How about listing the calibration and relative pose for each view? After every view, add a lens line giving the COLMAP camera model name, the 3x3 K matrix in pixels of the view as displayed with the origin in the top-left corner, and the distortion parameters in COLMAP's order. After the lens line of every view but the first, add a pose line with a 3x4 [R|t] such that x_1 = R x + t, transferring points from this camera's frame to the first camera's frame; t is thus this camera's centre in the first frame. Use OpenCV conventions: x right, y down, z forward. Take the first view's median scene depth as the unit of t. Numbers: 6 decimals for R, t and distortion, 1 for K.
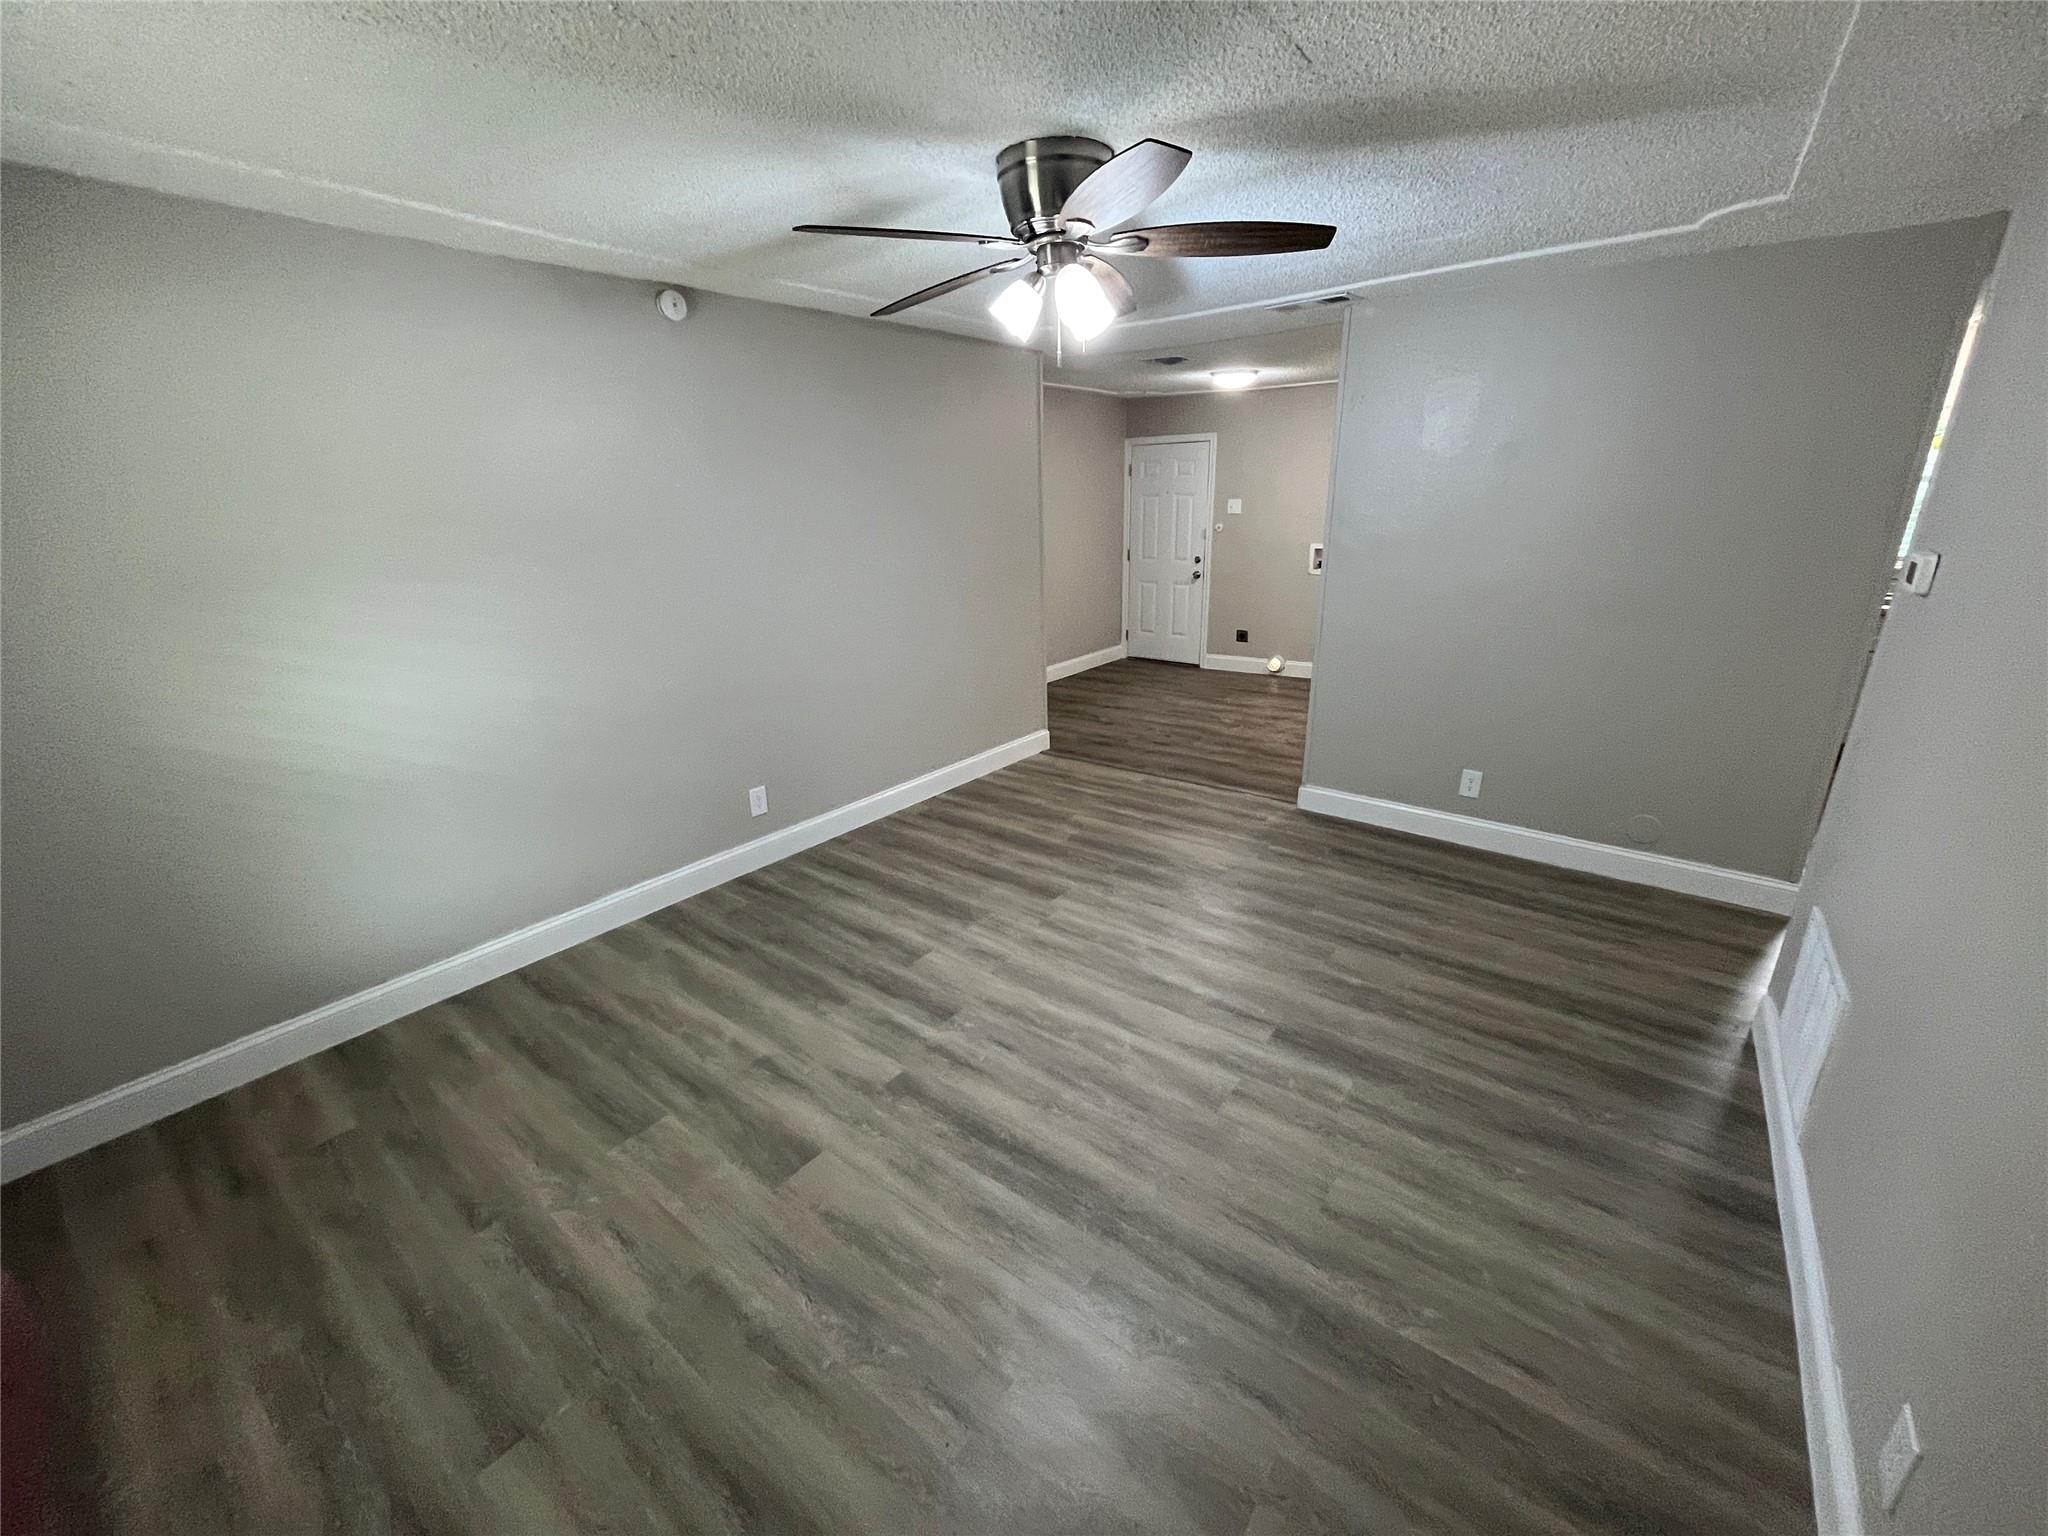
lens RADIAL K [[819.6, 0, 1024.0], [0, 819.6, 768.0], [0, 0, 1]] dist [-0.000847, -0.000014]
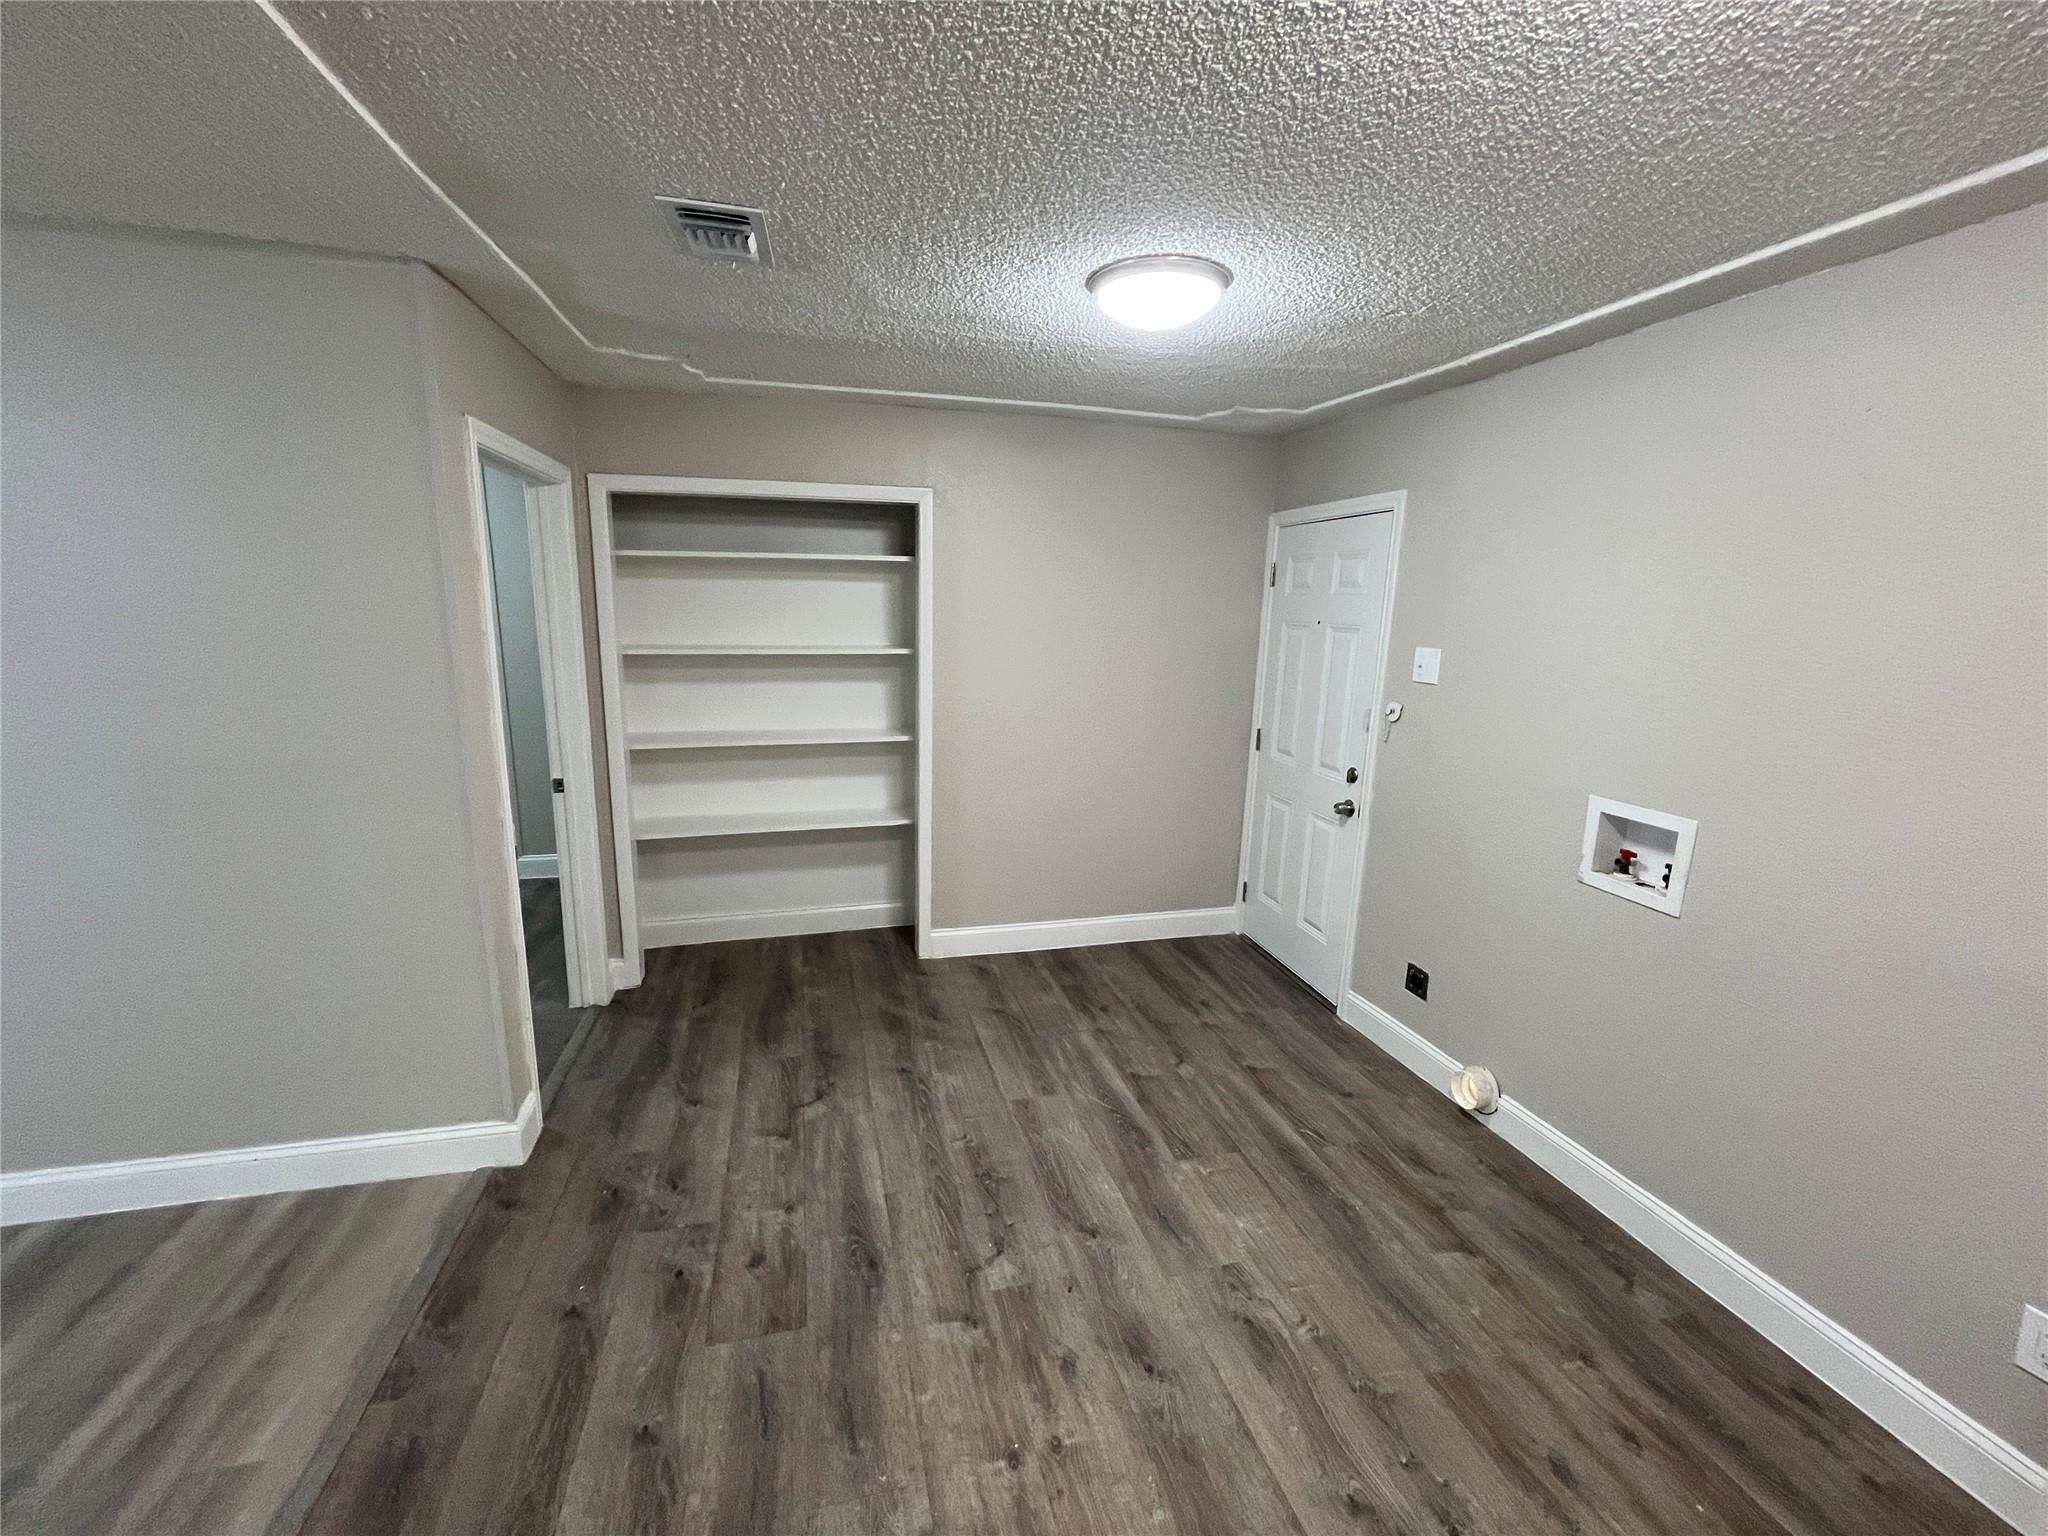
lens RADIAL K [[833.8, 0, 1024.0], [0, 833.8, 768.0], [0, 0, 1]] dist [0.000910, 0.000110]
pose [[0.788787, 0.163264, -0.592588, 0.351390], [-0.239811, 0.969419, -0.052126, -0.201683], [0.565956, 0.183225, 0.803818, 0.570155]]
